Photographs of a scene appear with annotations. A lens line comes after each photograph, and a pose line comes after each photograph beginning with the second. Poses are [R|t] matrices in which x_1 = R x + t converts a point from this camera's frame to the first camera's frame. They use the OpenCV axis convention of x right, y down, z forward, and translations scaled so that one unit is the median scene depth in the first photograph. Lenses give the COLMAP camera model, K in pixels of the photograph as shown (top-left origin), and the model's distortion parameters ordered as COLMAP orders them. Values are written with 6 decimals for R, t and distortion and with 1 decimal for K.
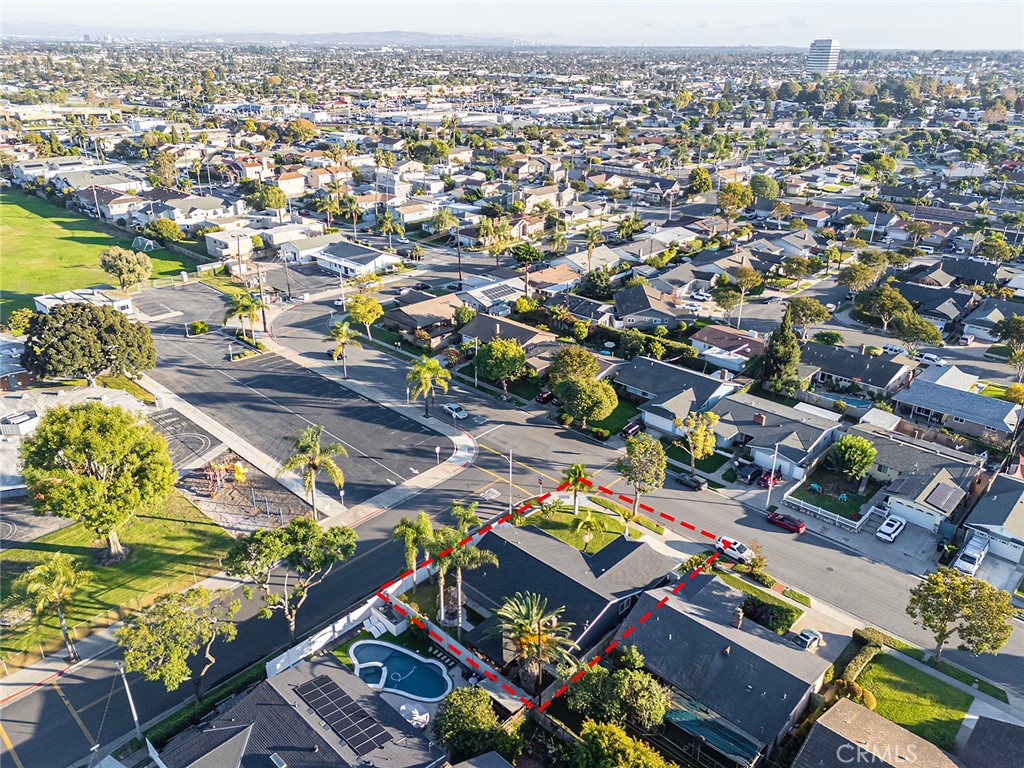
lens RADIAL K [[744.0, 0, 512.0], [0, 744.0, 384.0], [0, 0, 1]] dist [0.088792, -0.086690]
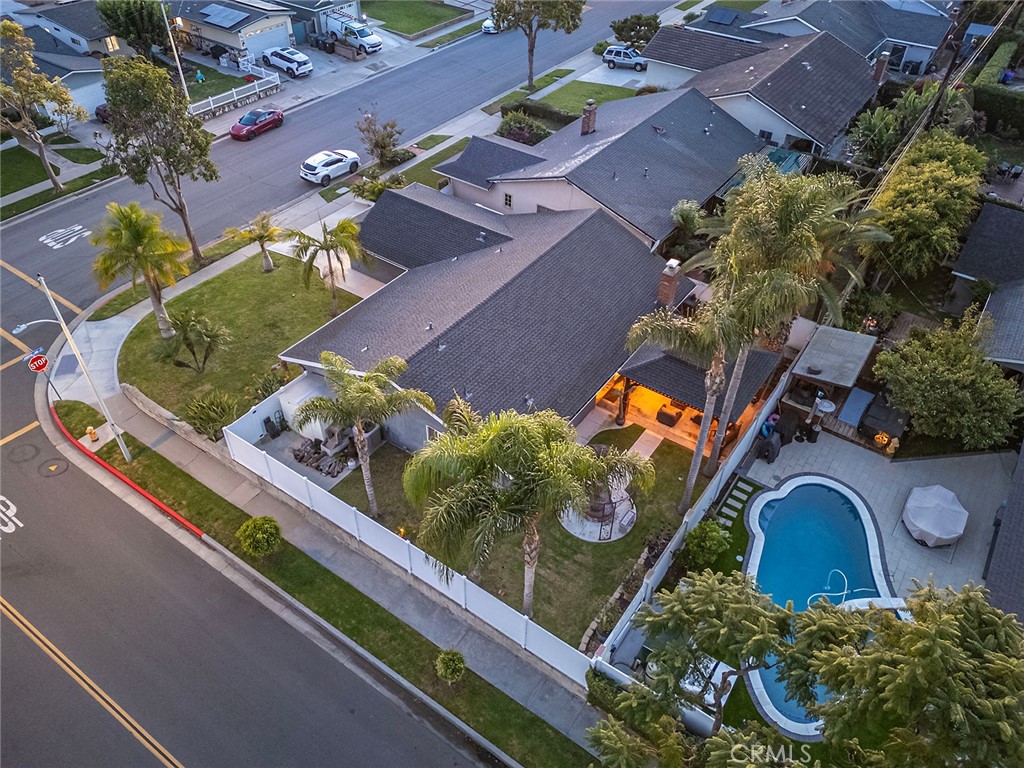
lens RADIAL K [[744.0, 0, 512.0], [0, 744.0, 384.0], [0, 0, 1]] dist [0.088792, -0.086690]
pose [[-0.152354, -0.663847, 0.732186, -0.169355], [0.380277, 0.644424, 0.663405, -0.005284], [-0.912238, 0.379506, 0.154265, 0.512759]]
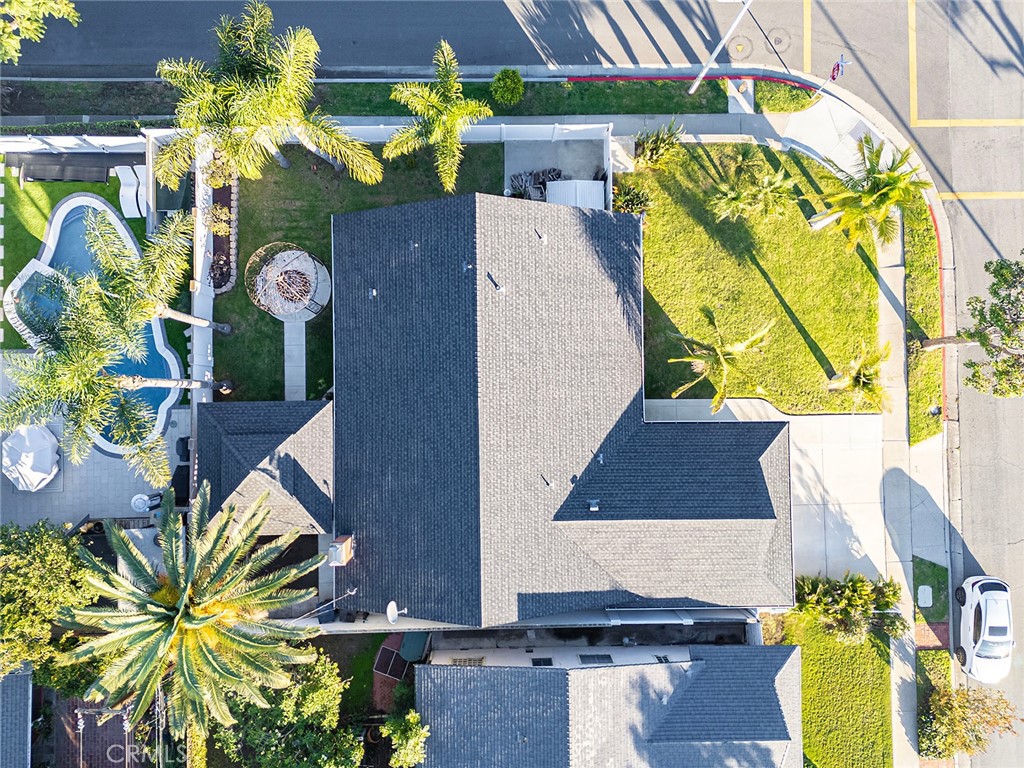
lens RADIAL K [[744.0, 0, 512.0], [0, 744.0, 384.0], [0, 0, 1]] dist [0.088792, -0.086690]
pose [[0.700896, 0.713229, -0.007060, 0.026852], [-0.307079, 0.310674, 0.899547, -0.054440], [0.643776, -0.628321, 0.436768, 0.460151]]
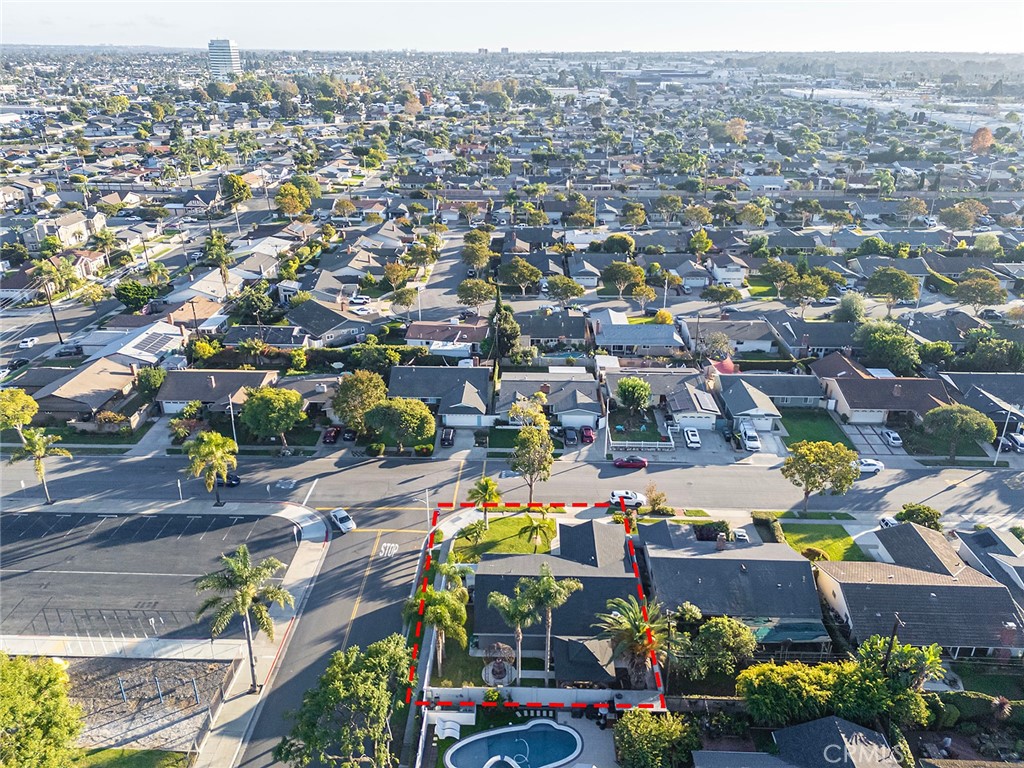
lens RADIAL K [[744.0, 0, 512.0], [0, 744.0, 384.0], [0, 0, 1]] dist [0.088792, -0.086690]
pose [[0.742627, -0.275824, 0.610267, -0.284198], [0.275589, 0.956380, 0.096896, -0.060665], [-0.610373, 0.096225, 0.786248, 0.127821]]
